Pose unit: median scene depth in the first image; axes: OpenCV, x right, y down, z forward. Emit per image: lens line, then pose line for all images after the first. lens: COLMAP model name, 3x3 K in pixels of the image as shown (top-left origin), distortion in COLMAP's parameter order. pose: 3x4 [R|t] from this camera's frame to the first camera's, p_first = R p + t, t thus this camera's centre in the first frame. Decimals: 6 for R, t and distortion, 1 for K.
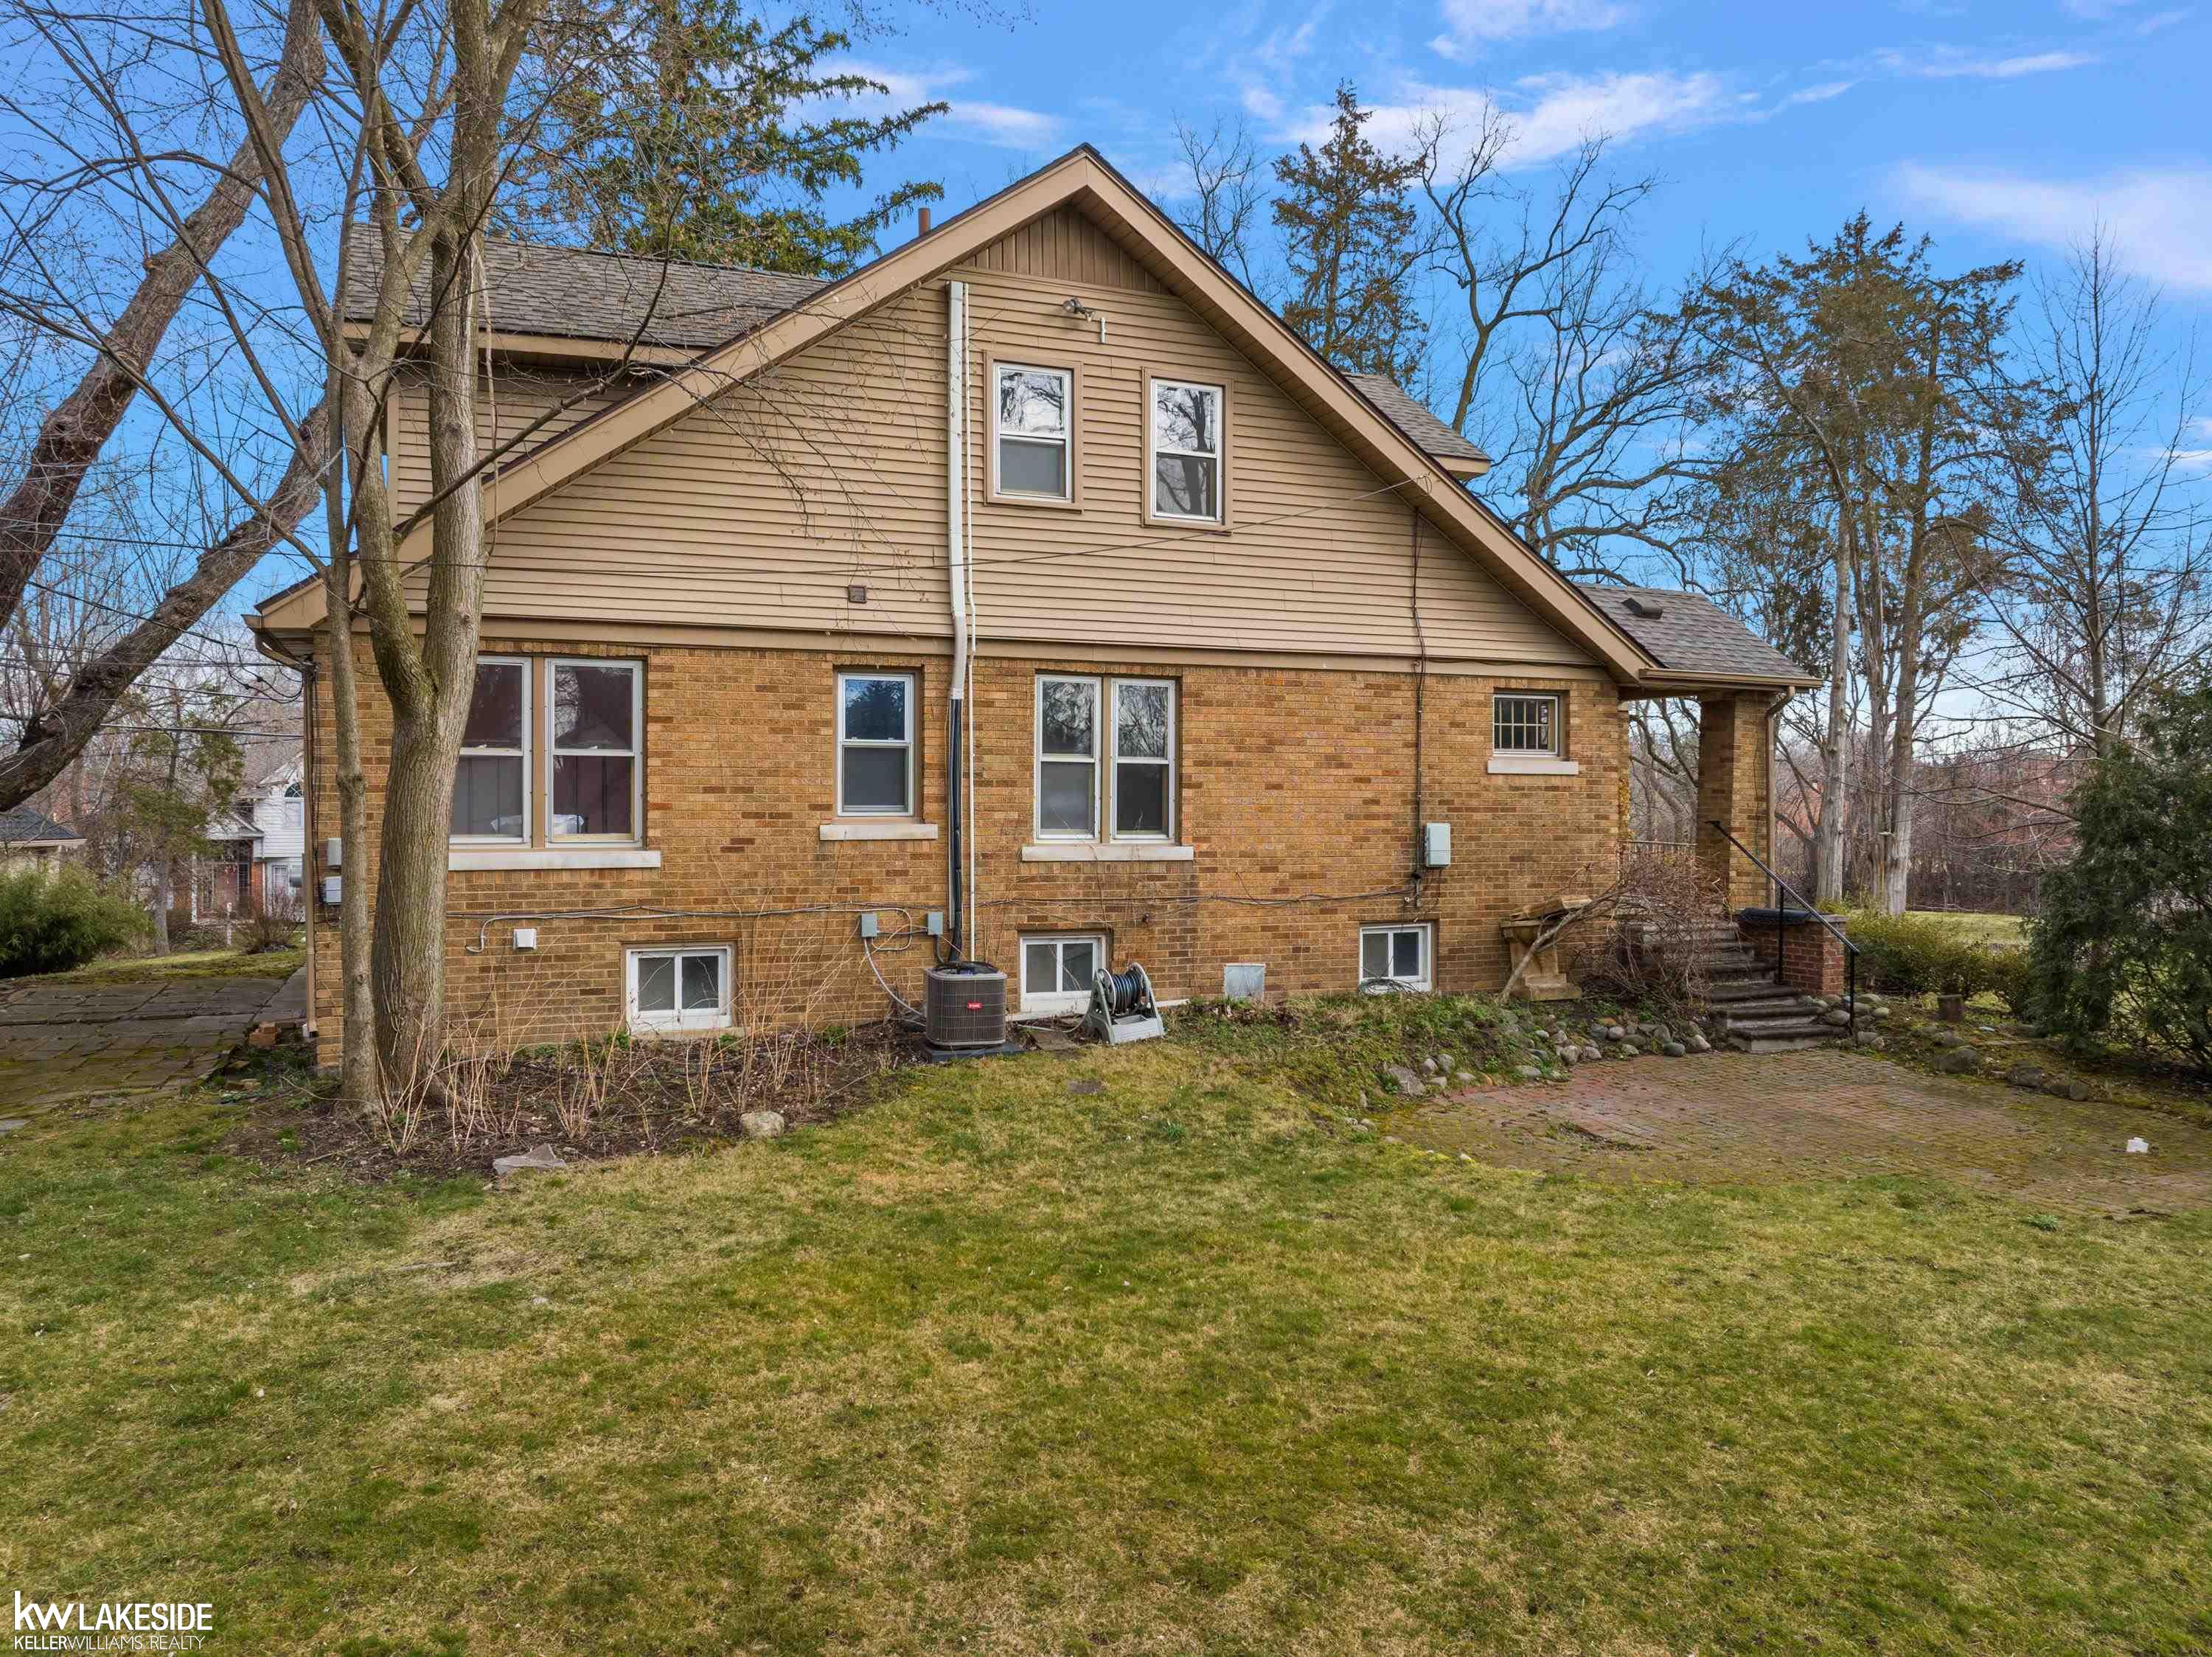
lens RADIAL K [[1604.3, 0, 1122.5], [0, 1604.3, 826.7], [0, 0, 1]] dist [-0.046170, 0.013890]
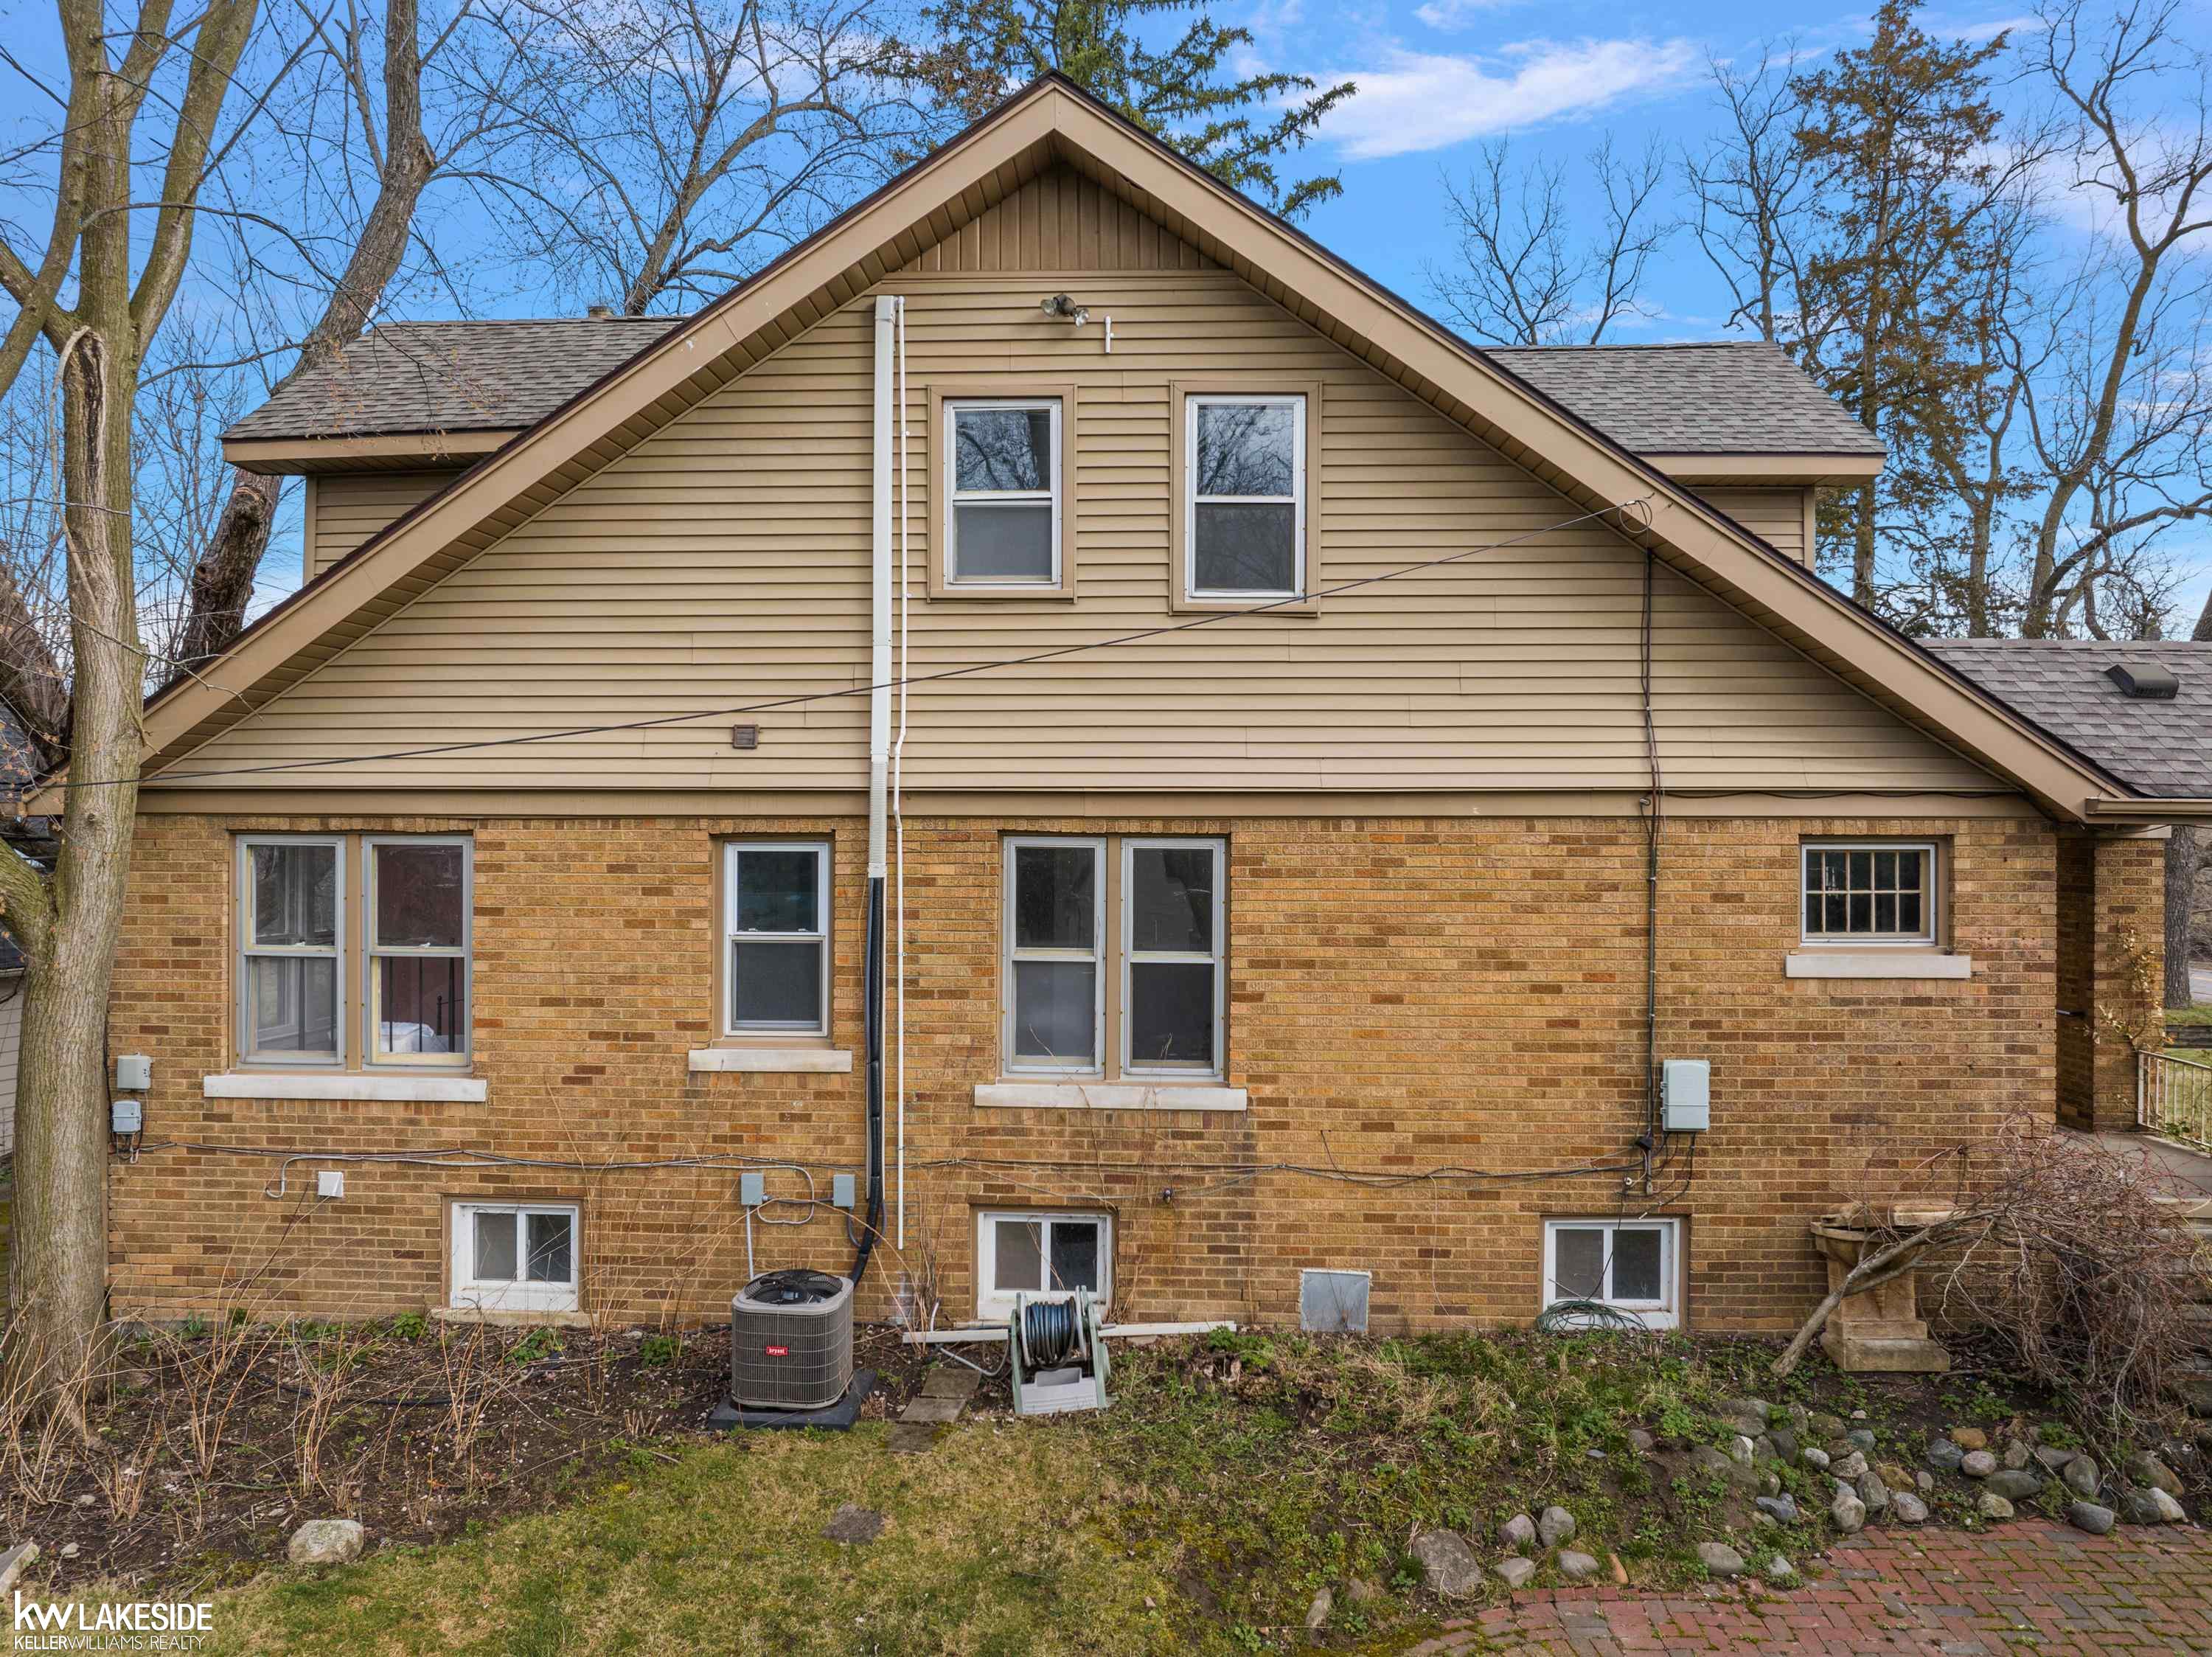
lens RADIAL K [[1604.3, 0, 1095.8], [0, 1604.3, 823.2], [0, 0, 1]] dist [-0.046170, 0.013890]
pose [[0.902511, -0.001851, -0.430663, 0.274787], [-0.006624, 0.999813, -0.018179, -0.085984], [0.430616, 0.019259, 0.902330, 0.373716]]
